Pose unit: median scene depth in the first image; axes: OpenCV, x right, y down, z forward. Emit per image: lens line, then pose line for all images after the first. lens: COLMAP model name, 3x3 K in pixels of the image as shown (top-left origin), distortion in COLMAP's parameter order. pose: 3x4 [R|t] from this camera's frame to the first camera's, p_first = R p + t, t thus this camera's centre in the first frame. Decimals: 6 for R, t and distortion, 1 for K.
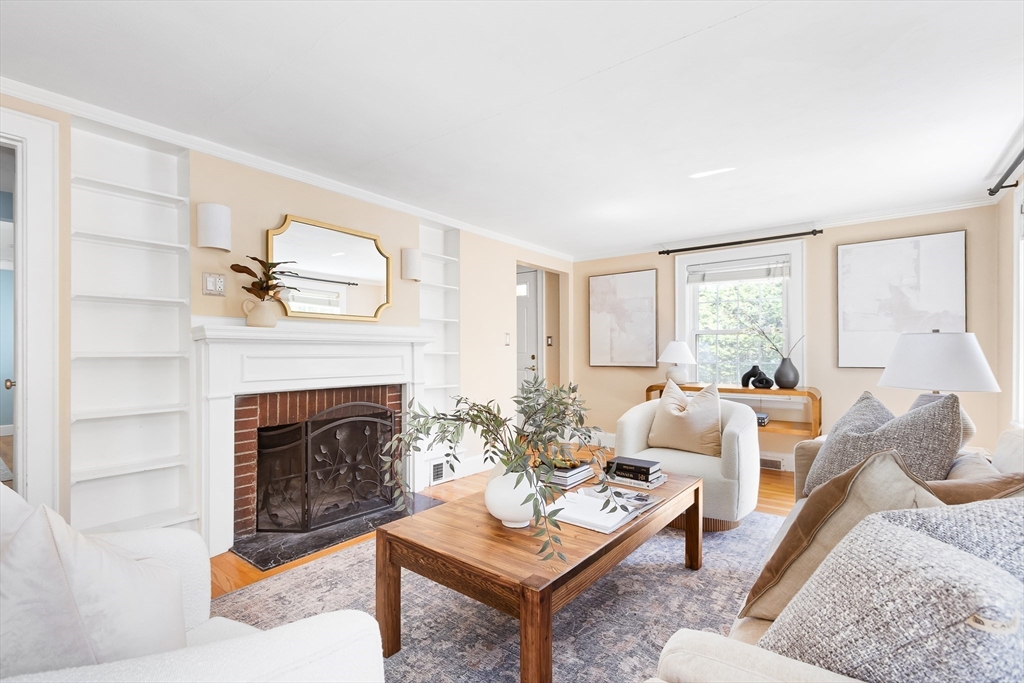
lens RADIAL K [[474.3, 0, 512.4], [0, 474.3, 348.4], [0, 0, 1]] dist [0.009298, 0.001302]
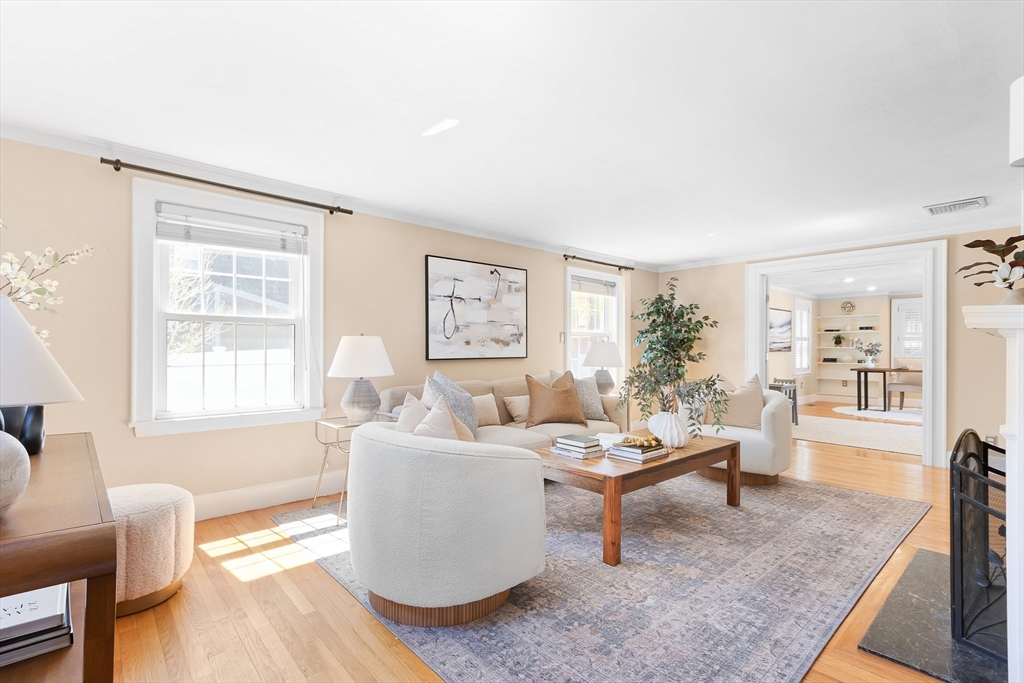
lens RADIAL K [[474.3, 0, 511.6], [0, 474.3, 343.7], [0, 0, 1]] dist [0.009298, 0.001302]
pose [[-0.982173, 0.002372, 0.187965, 0.203583], [-0.001066, 0.999834, -0.018190, 0.016487], [-0.187977, -0.018066, -0.982007, 2.428912]]
